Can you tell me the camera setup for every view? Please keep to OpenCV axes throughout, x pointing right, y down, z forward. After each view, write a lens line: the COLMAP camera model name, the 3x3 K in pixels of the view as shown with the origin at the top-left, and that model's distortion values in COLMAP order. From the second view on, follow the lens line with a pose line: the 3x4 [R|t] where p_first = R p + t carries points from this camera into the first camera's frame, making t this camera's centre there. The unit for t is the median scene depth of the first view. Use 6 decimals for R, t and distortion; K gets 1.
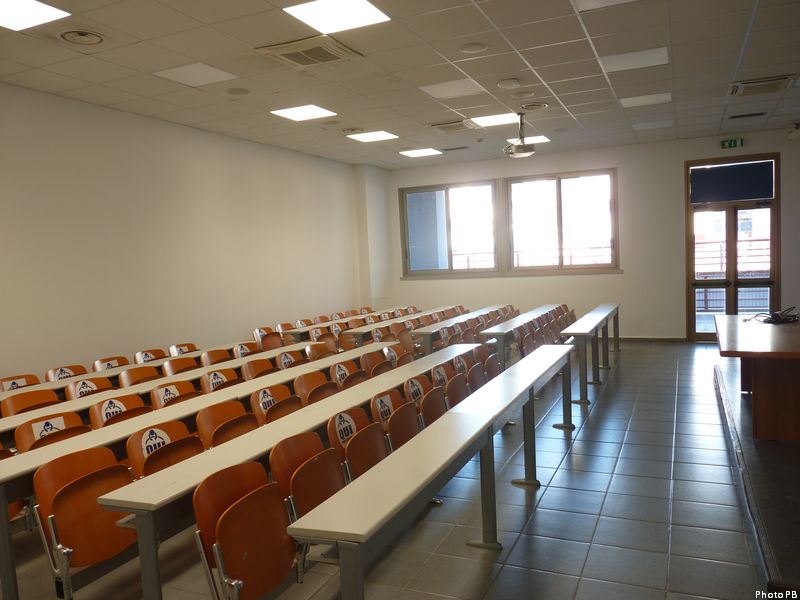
lens RADIAL K [[639.5, 0, 406.8], [0, 639.5, 301.1], [0, 0, 1]] dist [0.002264, 0.001045]
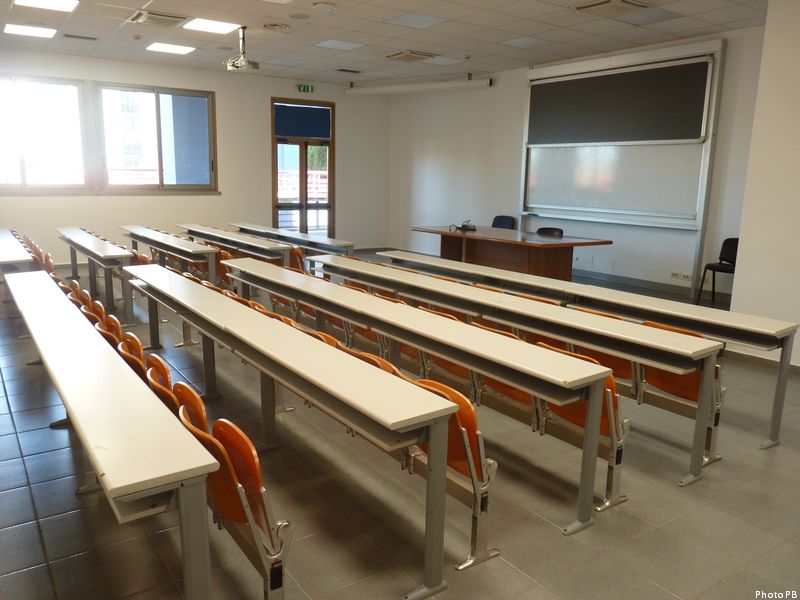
lens RADIAL K [[639.5, 0, 406.8], [0, 639.5, 301.1], [0, 0, 1]] dist [0.002264, 0.001045]
pose [[0.524041, -0.110160, 0.844539, -0.440559], [0.012125, 0.992464, 0.121932, 0.005249], [-0.851607, -0.053657, 0.521428, 0.186162]]
